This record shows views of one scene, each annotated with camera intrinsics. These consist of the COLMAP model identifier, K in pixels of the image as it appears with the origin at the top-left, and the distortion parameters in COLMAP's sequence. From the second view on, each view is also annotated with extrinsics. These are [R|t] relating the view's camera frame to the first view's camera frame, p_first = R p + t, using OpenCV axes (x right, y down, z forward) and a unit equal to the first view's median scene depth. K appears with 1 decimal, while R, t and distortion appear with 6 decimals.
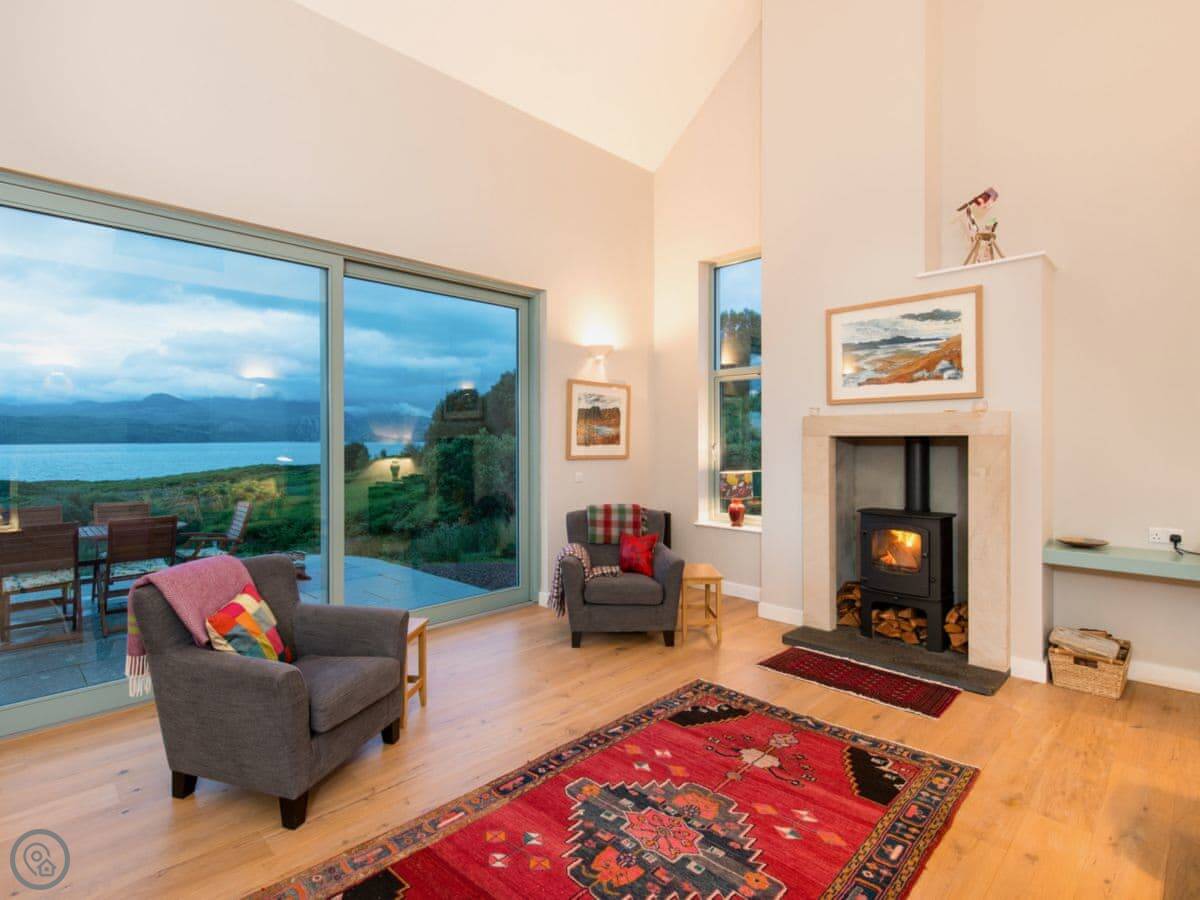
lens RADIAL K [[606.7, 0, 599.3], [0, 606.7, 440.9], [0, 0, 1]] dist [0.011140, -0.000144]
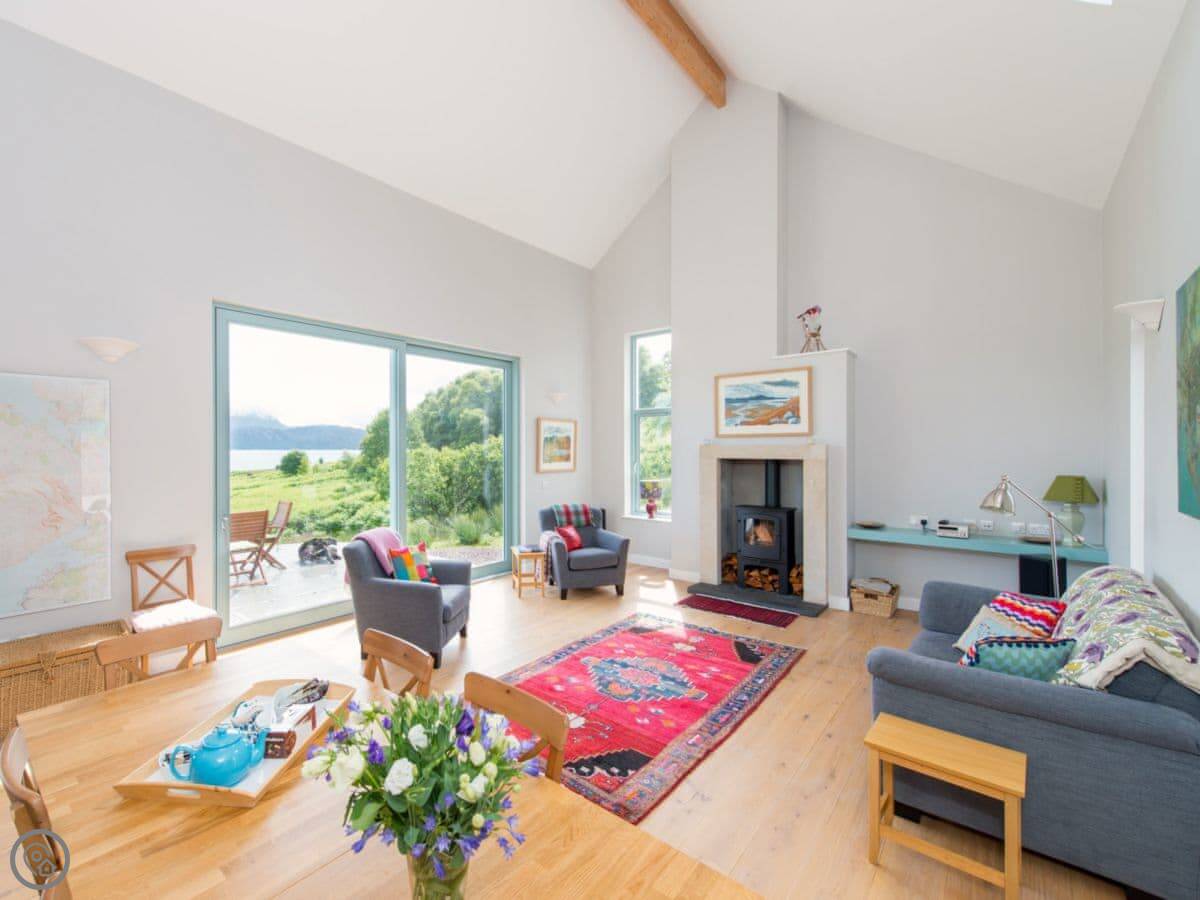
lens RADIAL K [[521.6, 0, 536.2], [0, 521.6, 449.3], [0, 0, 1]] dist [0.019466, -0.000175]
pose [[0.998462, 0.000653, 0.055428, -0.170255], [-0.000582, 0.999999, -0.001298, -0.031961], [-0.055429, 0.001264, 0.998462, -0.333404]]
